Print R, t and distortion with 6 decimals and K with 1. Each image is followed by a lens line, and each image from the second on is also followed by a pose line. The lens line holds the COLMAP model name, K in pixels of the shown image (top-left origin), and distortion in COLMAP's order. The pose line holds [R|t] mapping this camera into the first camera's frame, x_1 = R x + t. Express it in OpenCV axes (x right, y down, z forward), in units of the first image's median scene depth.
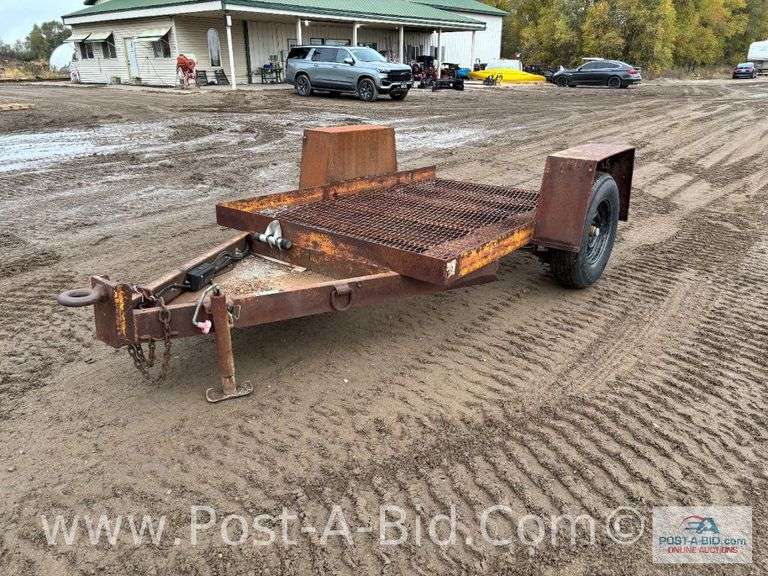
lens RADIAL K [[565.2, 0, 394.5], [0, 565.2, 286.6], [0, 0, 1]] dist [0.051817, -0.050577]
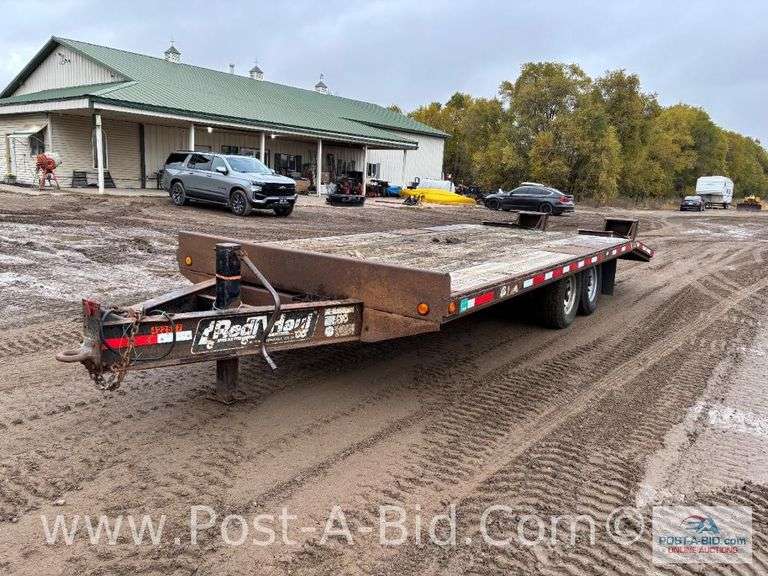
lens RADIAL K [[565.2, 0, 394.5], [0, 565.2, 286.6], [0, 0, 1]] dist [0.051817, -0.050577]
pose [[0.998293, 0.048544, 0.032486, 0.121535], [-0.041766, 0.982040, -0.183992, -0.053498], [-0.040834, 0.182321, 0.982391, 0.123374]]
